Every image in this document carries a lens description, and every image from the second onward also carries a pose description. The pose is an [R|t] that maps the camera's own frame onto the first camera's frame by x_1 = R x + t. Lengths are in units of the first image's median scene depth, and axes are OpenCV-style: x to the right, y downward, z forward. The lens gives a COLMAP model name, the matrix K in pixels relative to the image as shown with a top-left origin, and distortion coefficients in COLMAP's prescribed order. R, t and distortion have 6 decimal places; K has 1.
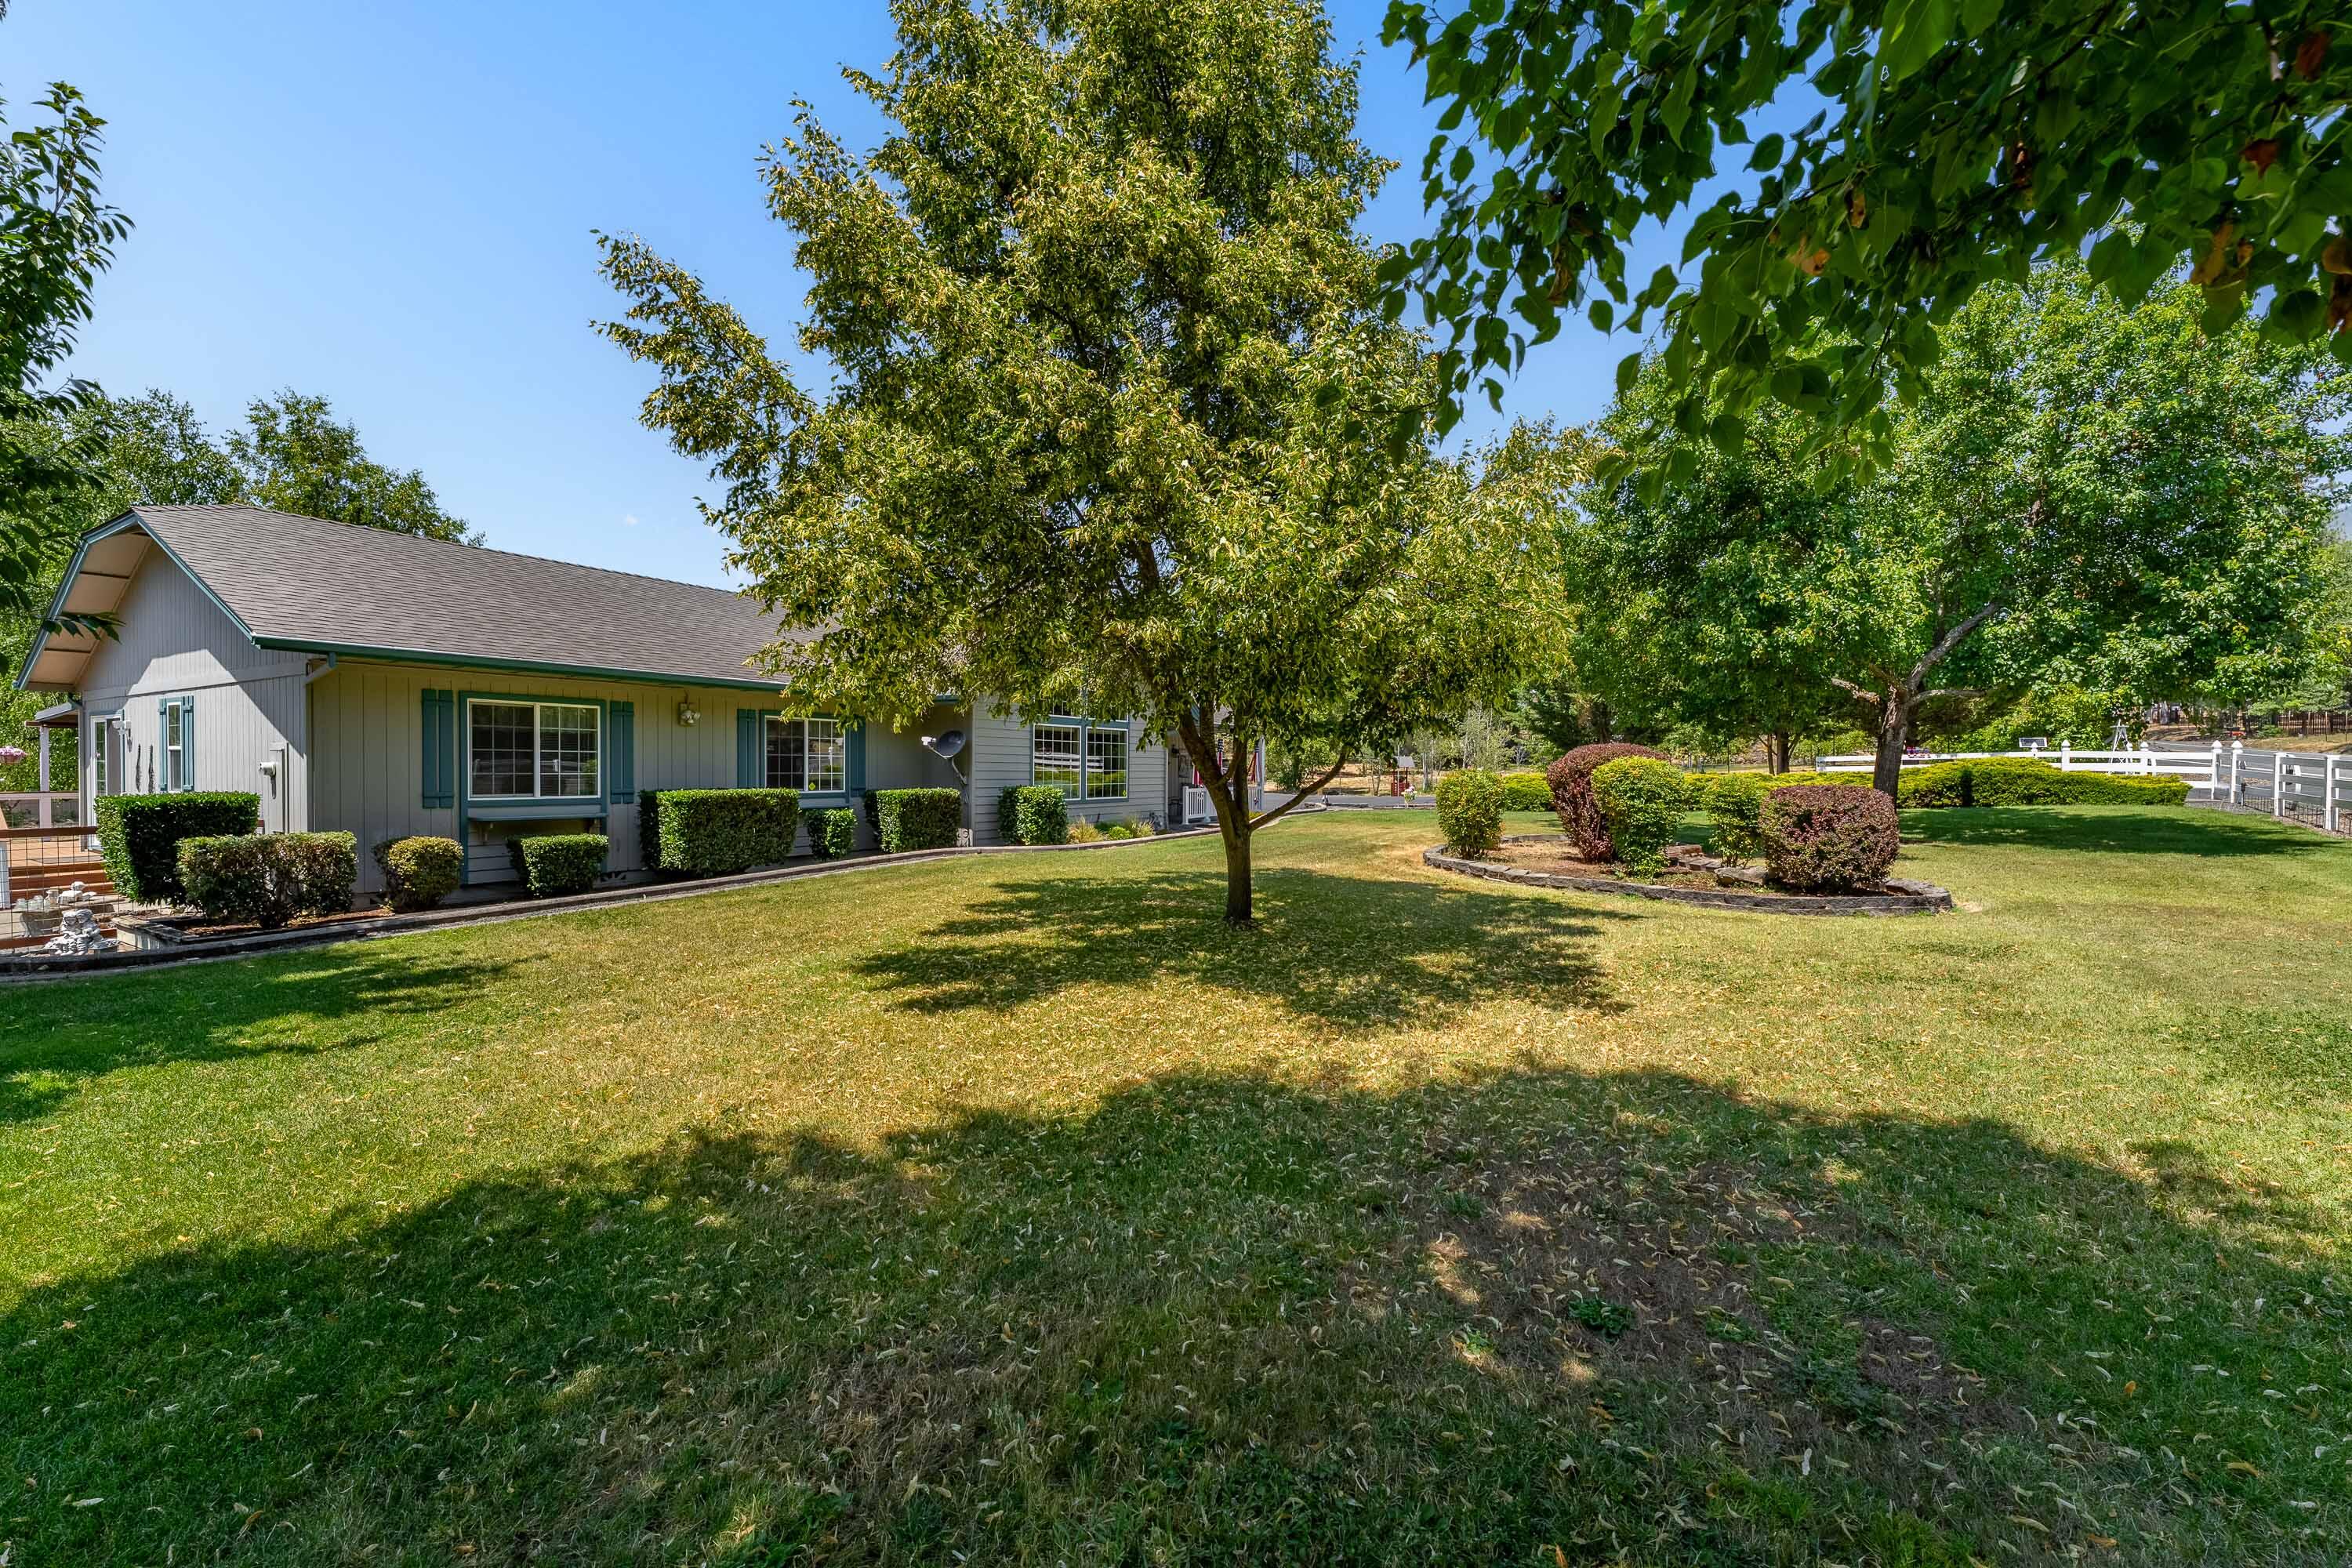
lens RADIAL K [[964.7, 0, 1192.4], [0, 964.7, 777.6], [0, 0, 1]] dist [-0.014365, 0.002531]
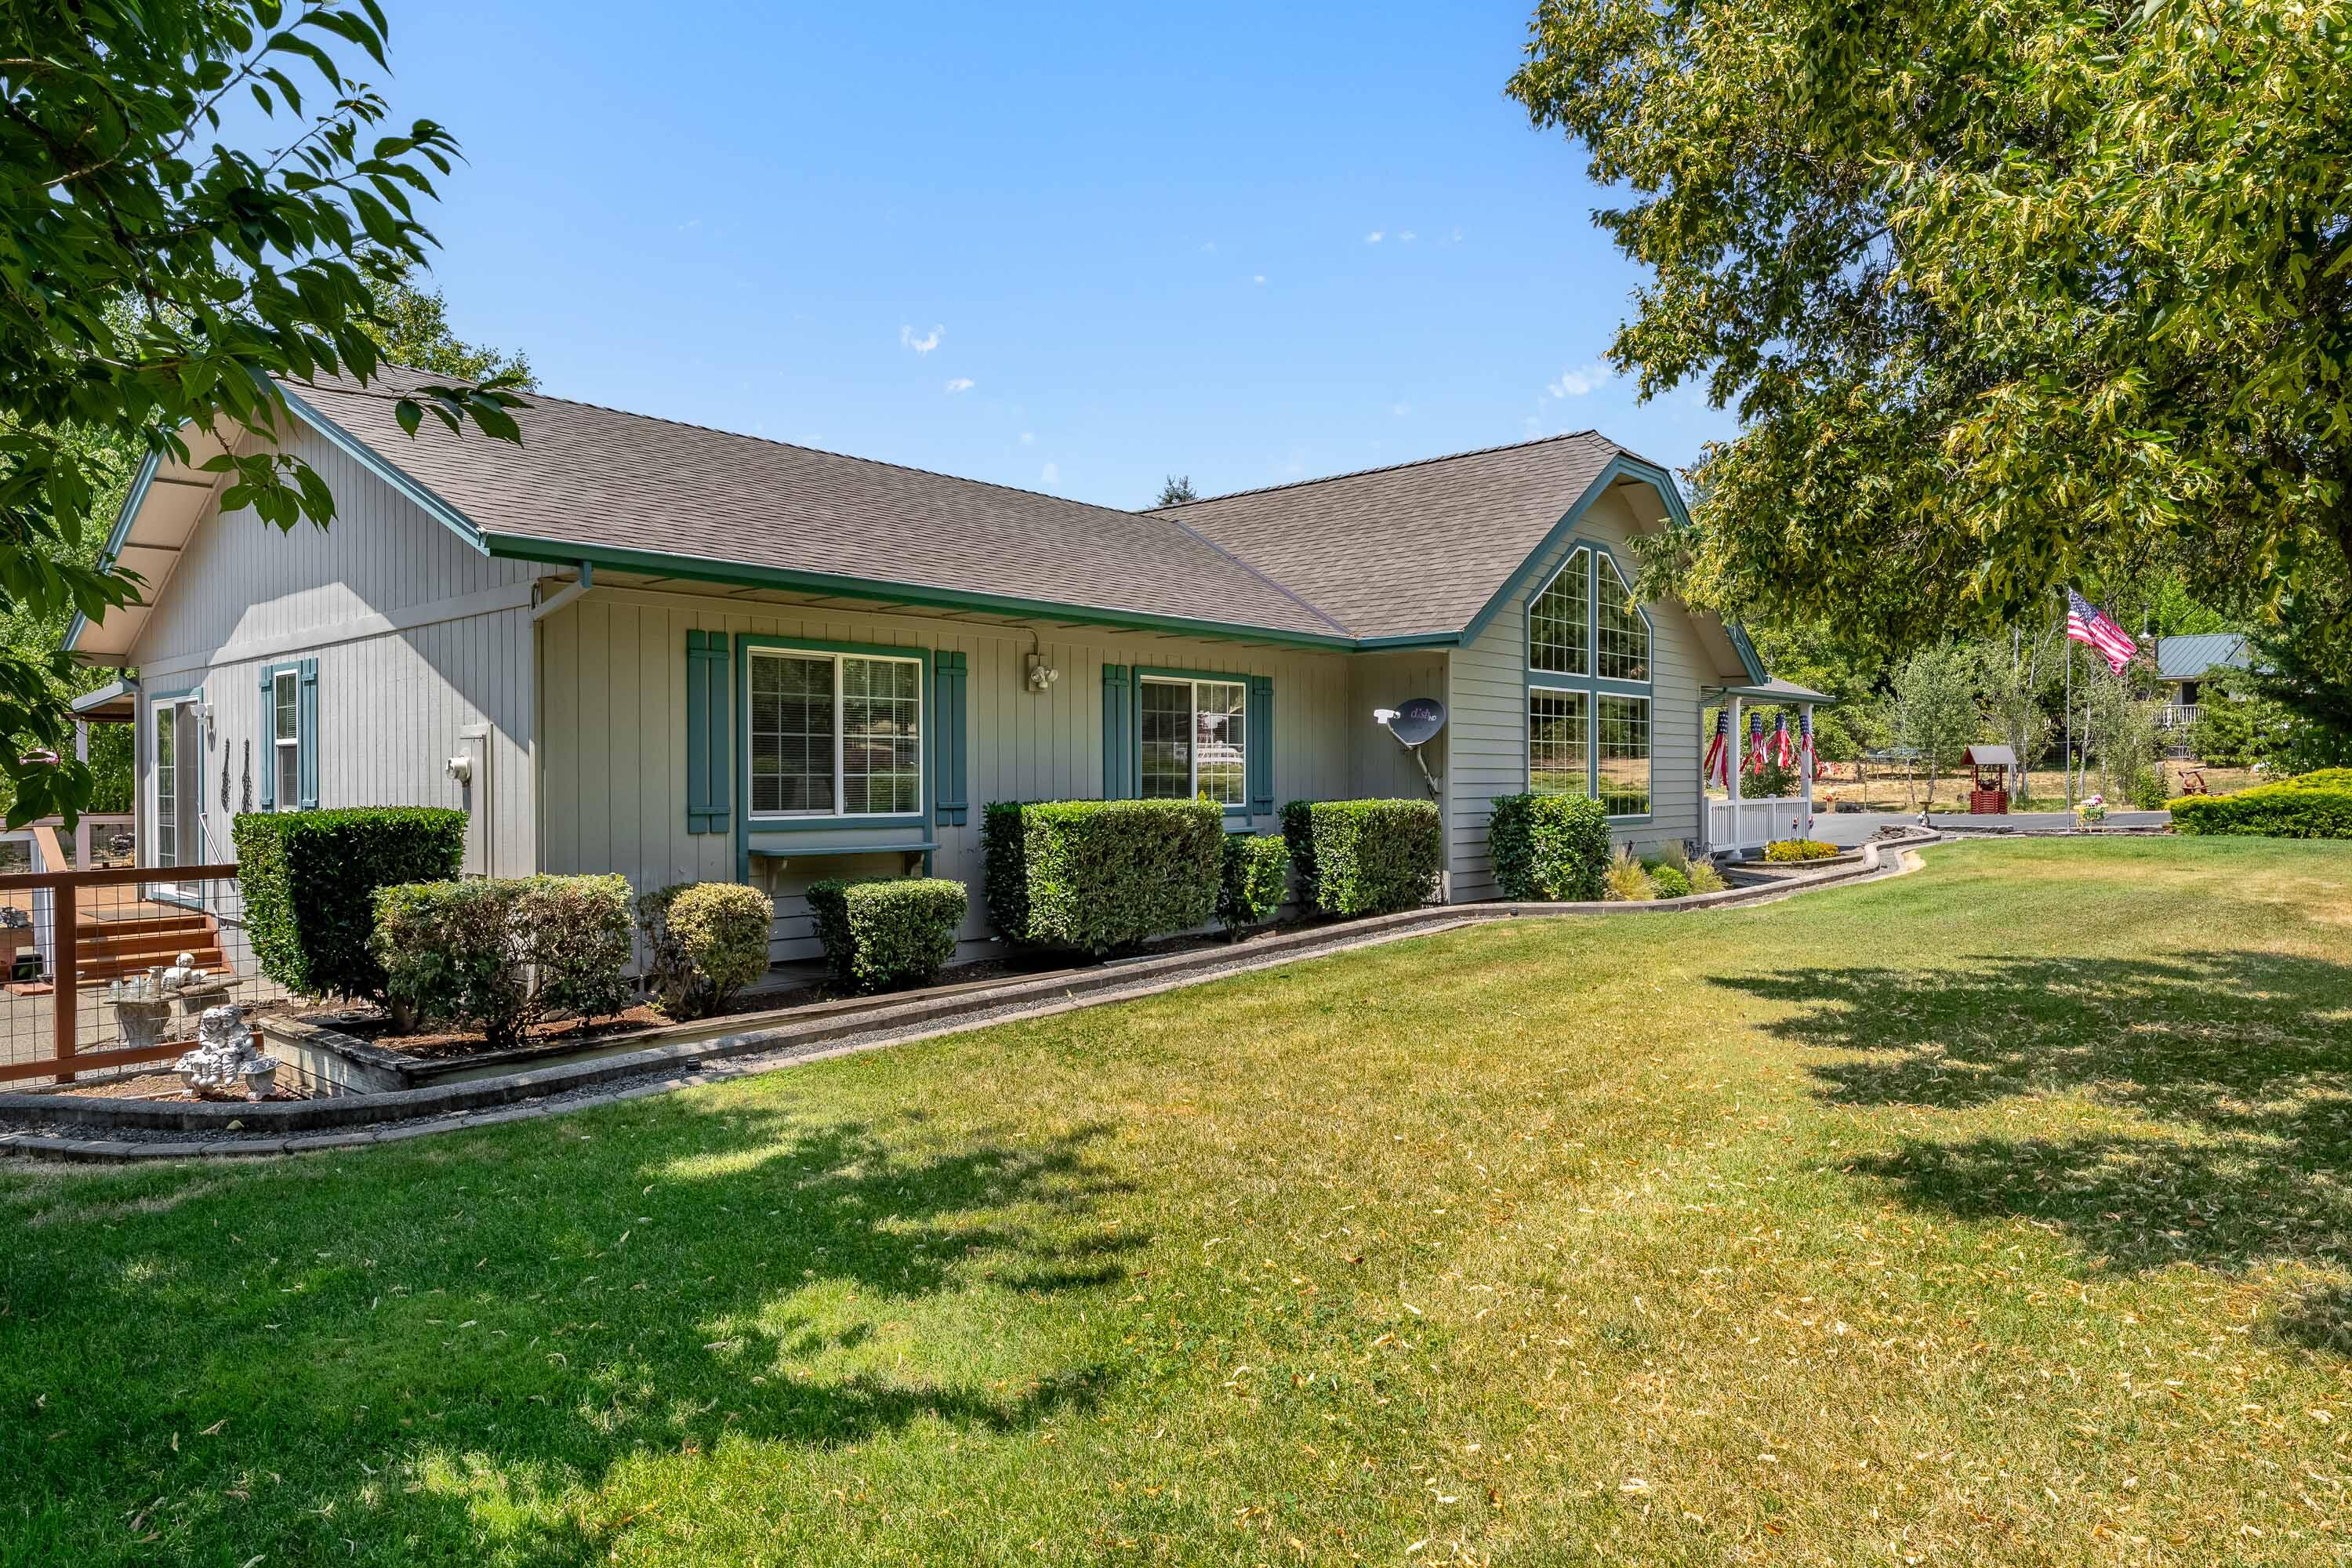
lens RADIAL K [[1468.6, 0, 1174.5], [0, 1468.6, 780.4], [0, 0, 1]] dist [0.004475, -0.000137]
pose [[0.978187, -0.009932, -0.207487, -0.294793], [0.008334, 0.999929, -0.008575, 0.008450], [0.207557, 0.006659, 0.978200, 0.166176]]
